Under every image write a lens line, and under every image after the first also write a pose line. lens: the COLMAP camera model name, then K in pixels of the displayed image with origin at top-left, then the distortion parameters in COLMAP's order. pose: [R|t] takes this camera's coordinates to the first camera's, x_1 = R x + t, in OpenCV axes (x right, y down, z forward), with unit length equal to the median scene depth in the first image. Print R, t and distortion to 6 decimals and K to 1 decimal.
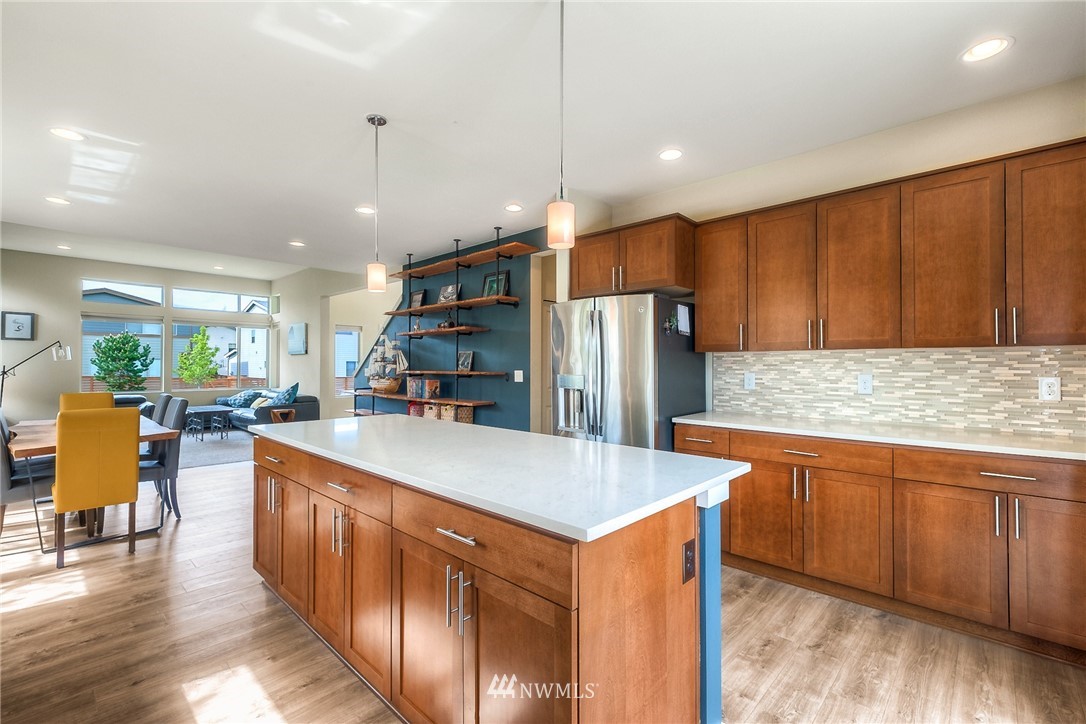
lens RADIAL K [[479.1, 0, 532.2], [0, 479.1, 358.1], [0, 0, 1]] dist [0.006029, -0.000510]
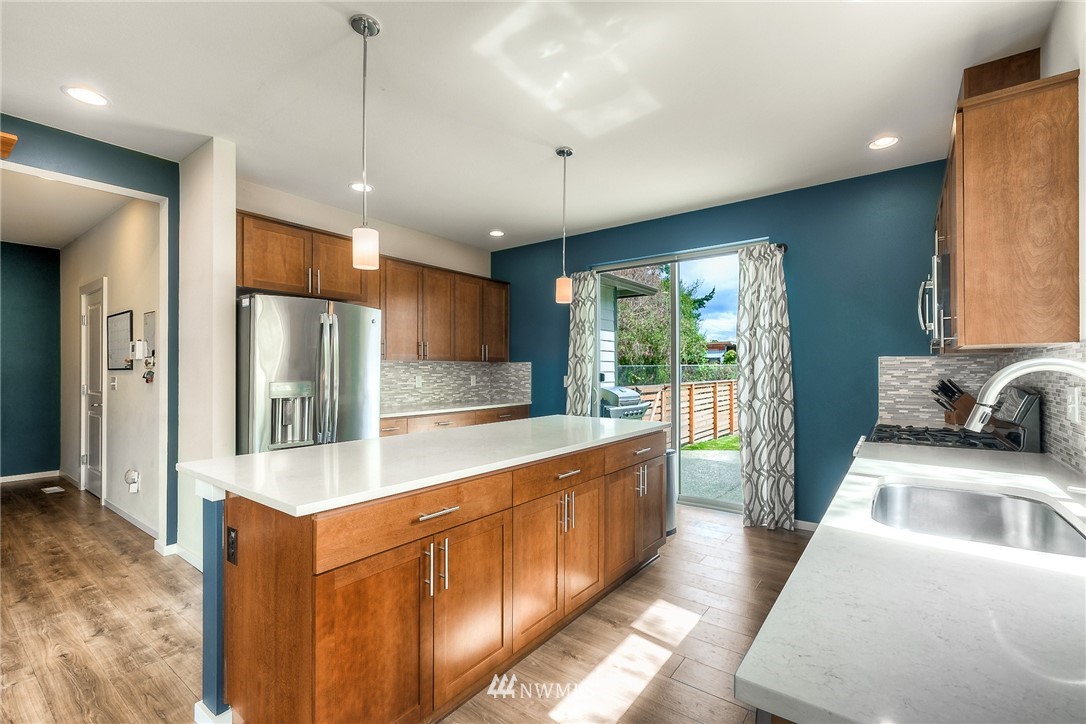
lens RADIAL K [[479.1, 0, 552.4], [0, 479.1, 365.6], [0, 0, 1]] dist [0.006029, -0.000510]
pose [[-0.141587, 0.007602, 0.989897, -0.845902], [-0.014825, 0.999842, -0.009798, 0.006956], [-0.989815, -0.016062, -0.141452, 0.652159]]
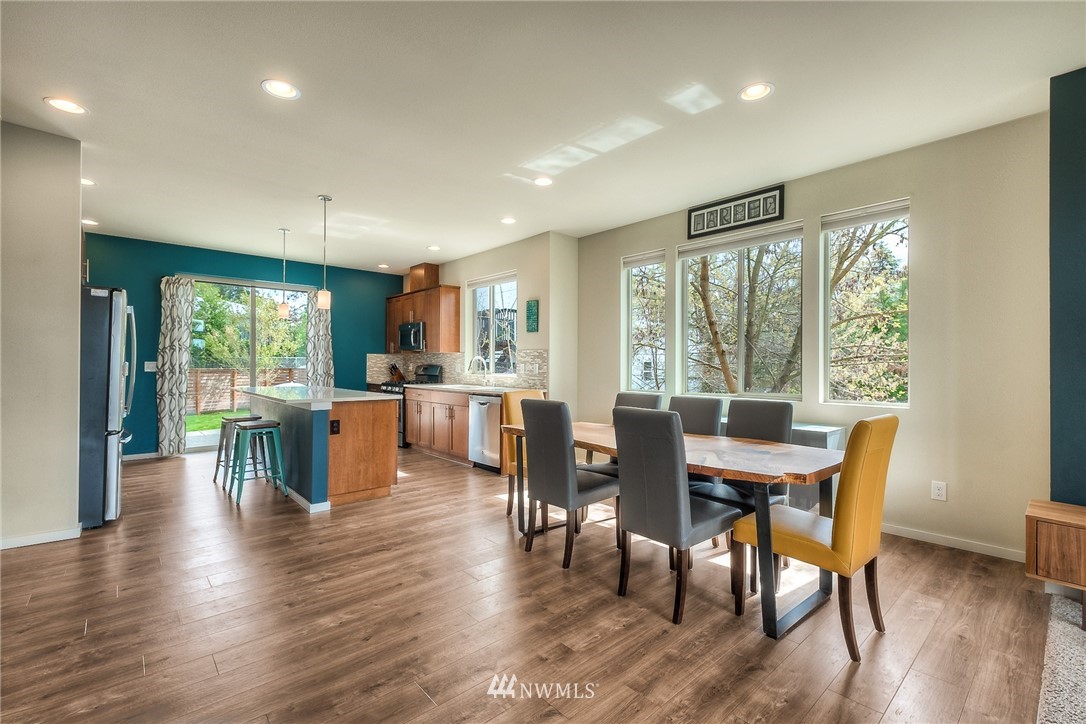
lens RADIAL K [[479.1, 0, 536.5], [0, 479.1, 368.9], [0, 0, 1]] dist [0.006029, -0.000510]
pose [[-0.996733, -0.007302, 0.080441, -0.912526], [-0.007853, 0.999948, -0.006530, 0.049301], [-0.080389, -0.007140, -0.996738, 1.995940]]
